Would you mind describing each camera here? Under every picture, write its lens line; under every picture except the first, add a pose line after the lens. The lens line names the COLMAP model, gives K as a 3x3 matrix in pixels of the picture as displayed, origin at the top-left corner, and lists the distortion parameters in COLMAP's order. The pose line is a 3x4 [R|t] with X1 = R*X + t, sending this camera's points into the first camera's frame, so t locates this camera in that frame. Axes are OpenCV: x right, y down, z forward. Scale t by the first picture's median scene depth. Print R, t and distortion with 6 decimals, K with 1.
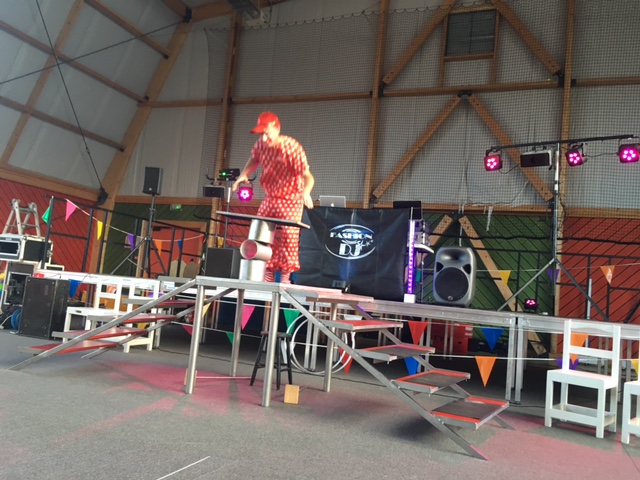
lens RADIAL K [[545.2, 0, 318.9], [0, 545.2, 238.0], [0, 0, 1]] dist [0.080725, -0.116988]
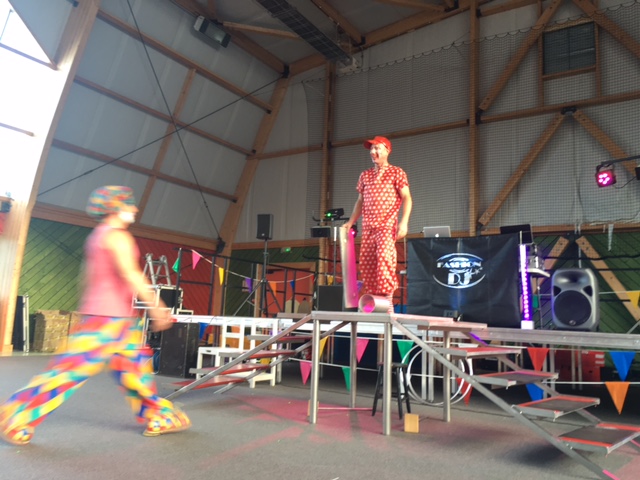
lens RADIAL K [[543.9, 0, 318.2], [0, 543.9, 237.7], [0, 0, 1]] dist [0.081038, -0.116738]
pose [[0.978641, -0.079537, -0.189569, 0.000722], [0.066612, 0.995060, -0.073613, 0.003558], [0.194487, 0.059413, 0.979104, -0.029178]]
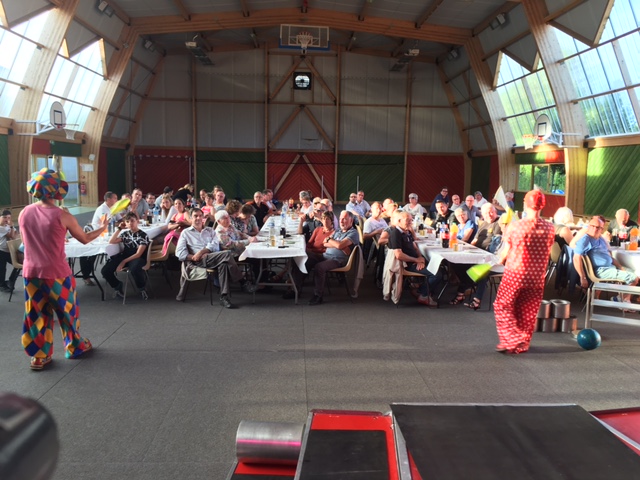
lens RADIAL K [[543.9, 0, 318.2], [0, 543.9, 237.7], [0, 0, 1]] dist [0.081038, -0.116738]
pose [[0.912800, -0.127539, 0.387981, -1.187625], [0.028321, 0.967468, 0.251402, -0.487858], [-0.407423, -0.218492, 0.886718, -2.317446]]
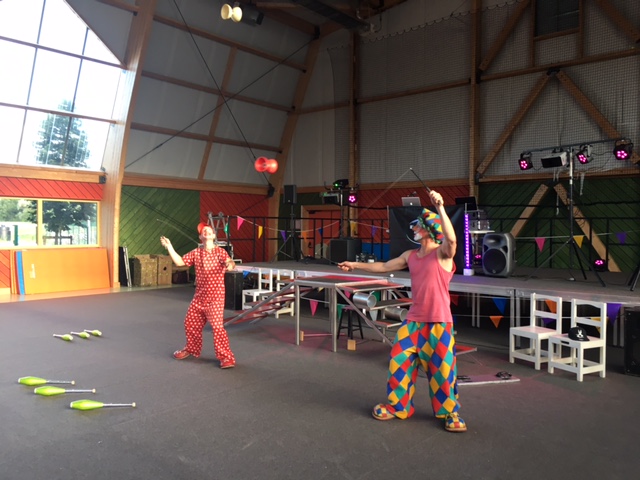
lens RADIAL K [[543.3, 0, 318.0], [0, 543.3, 237.5], [0, 0, 1]] dist [0.080983, -0.113642]
pose [[0.939654, -0.077944, -0.333130, 0.259777], [0.110692, 0.990593, 0.080454, -0.116270], [0.323725, -0.112474, 0.939442, -0.355744]]
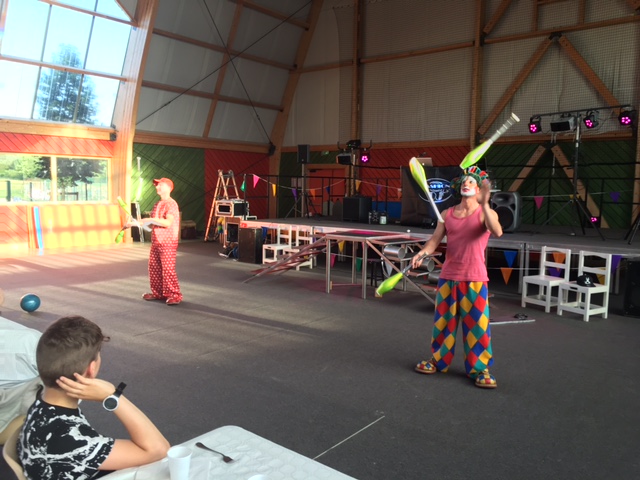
lens RADIAL K [[544.7, 0, 318.5], [0, 544.7, 238.3], [0, 0, 1]] dist [0.079193, -0.112884]
pose [[0.952575, -0.048845, -0.300357, 0.191495], [0.101136, 0.981743, 0.161095, -0.133003], [0.287004, -0.183832, 0.940125, -0.473353]]
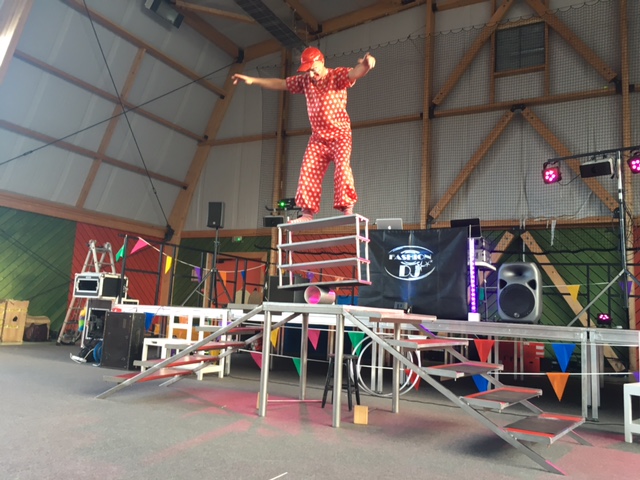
lens RADIAL K [[545.2, 0, 318.9], [0, 545.2, 238.0], [0, 0, 1]] dist [0.080725, -0.116988]
pose [[0.993033, -0.056969, -0.103152, -0.001916], [0.052035, 0.997397, -0.049916, 0.002583], [0.105727, 0.044201, 0.993412, -0.019998]]
